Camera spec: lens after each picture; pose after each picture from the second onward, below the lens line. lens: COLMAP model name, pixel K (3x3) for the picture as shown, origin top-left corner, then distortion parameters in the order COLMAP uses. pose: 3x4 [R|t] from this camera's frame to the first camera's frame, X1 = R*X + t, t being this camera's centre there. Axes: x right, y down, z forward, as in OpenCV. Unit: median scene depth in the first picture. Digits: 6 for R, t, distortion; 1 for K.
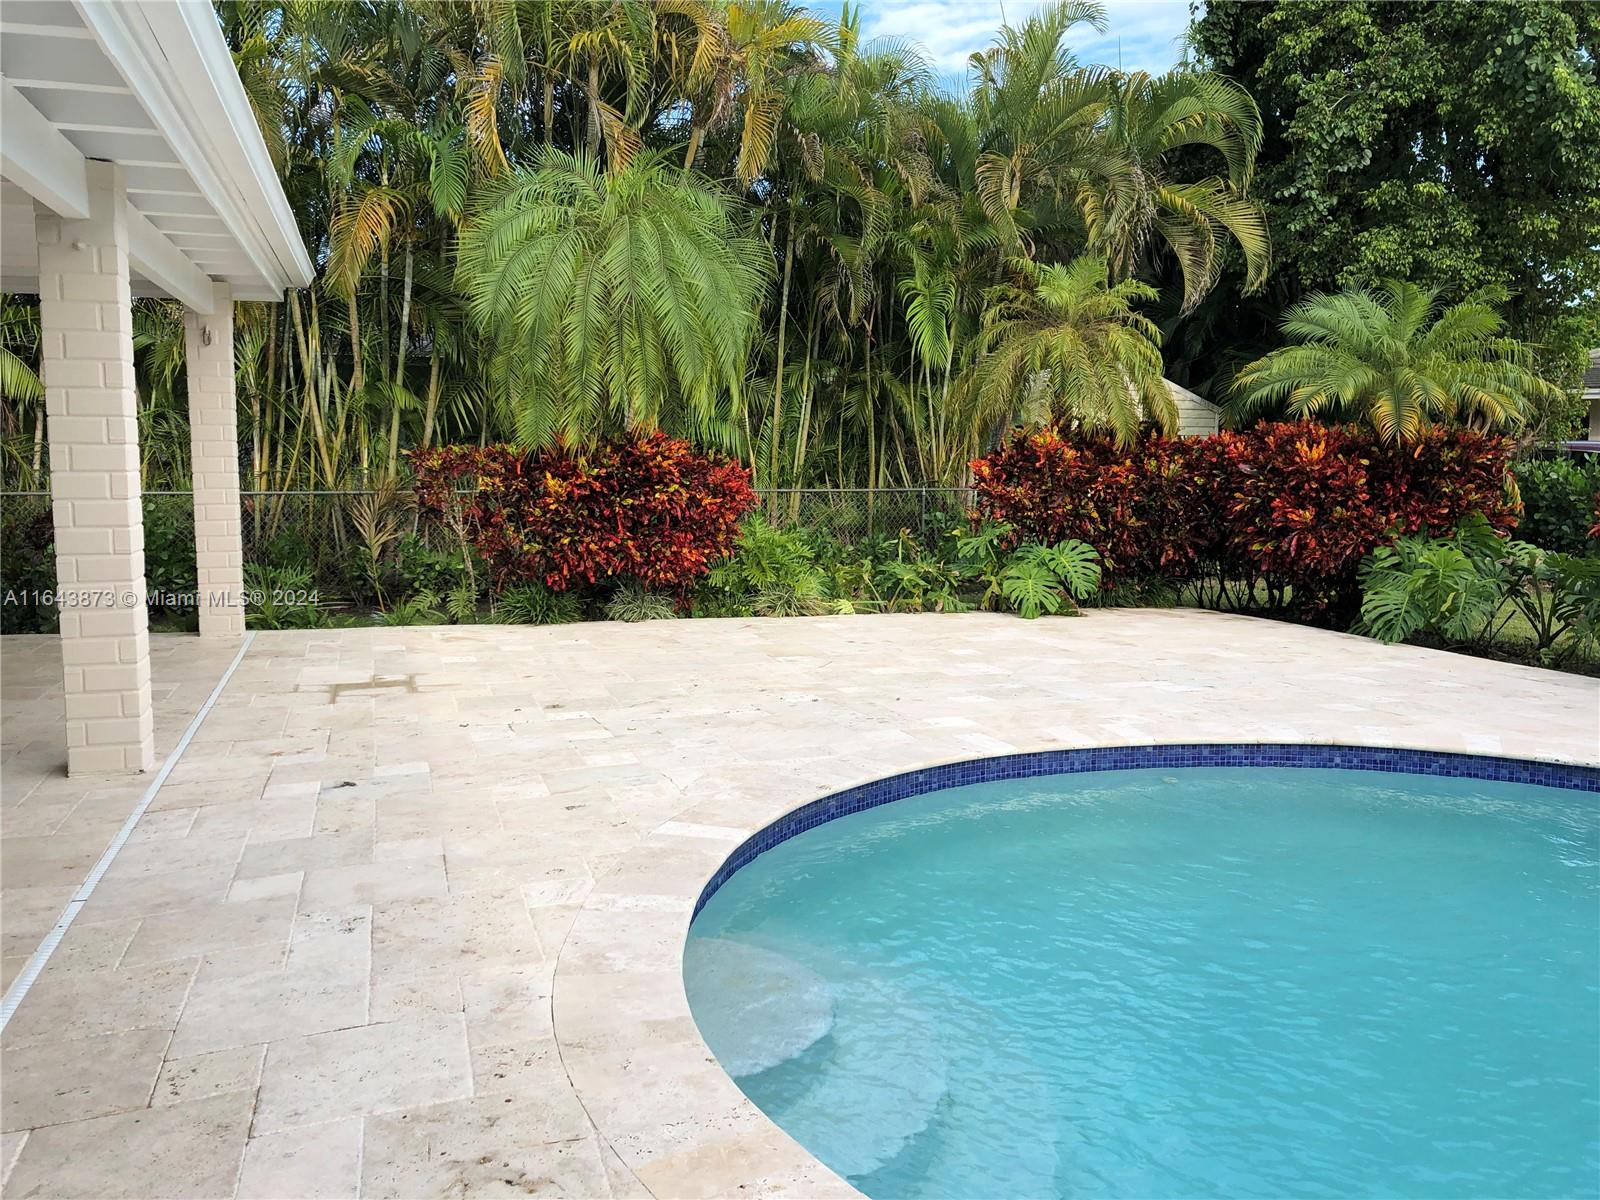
lens RADIAL K [[1317.3, 0, 801.8], [0, 1317.3, 602.2], [0, 0, 1]] dist [0.004645, 0.002251]
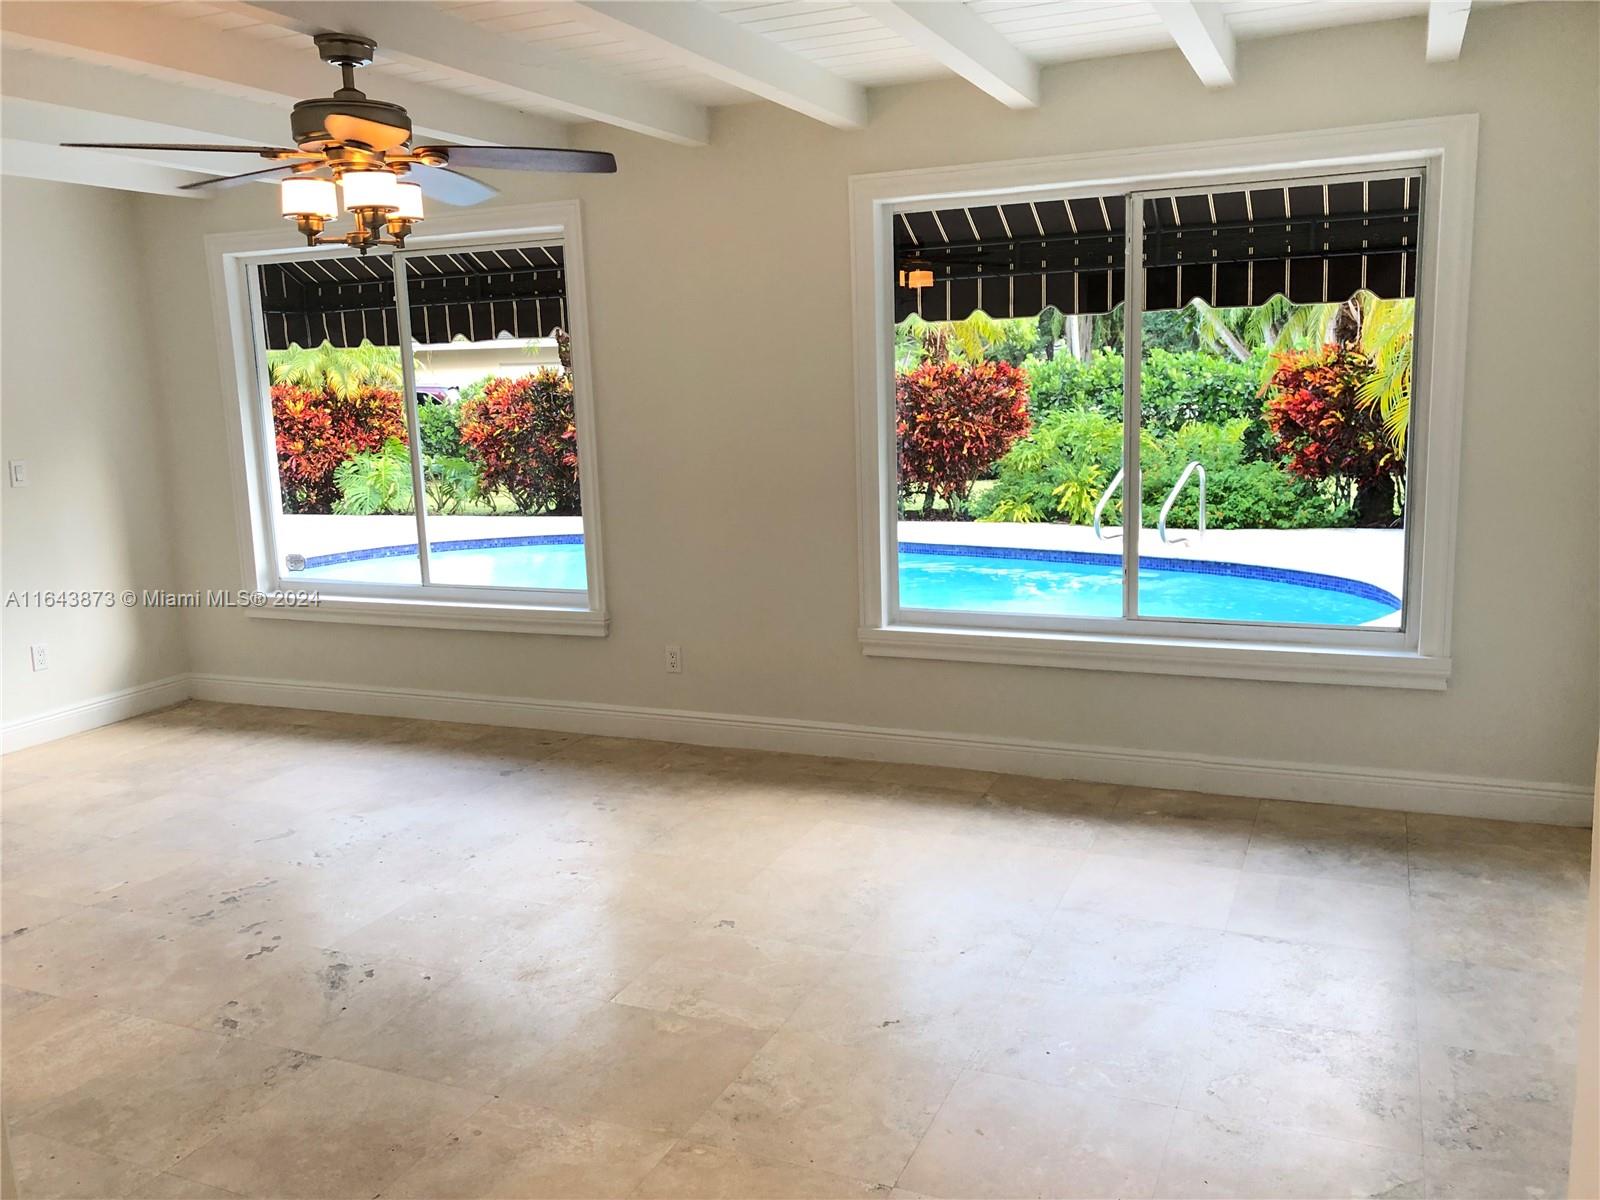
lens RADIAL K [[1317.3, 0, 801.4], [0, 1317.3, 601.1], [0, 0, 1]] dist [0.004645, 0.002251]
pose [[0.659600, -0.153063, 0.735867, -0.437352], [0.126273, 0.987696, 0.092259, 0.052062], [-0.740934, 0.032066, 0.670812, -0.544173]]
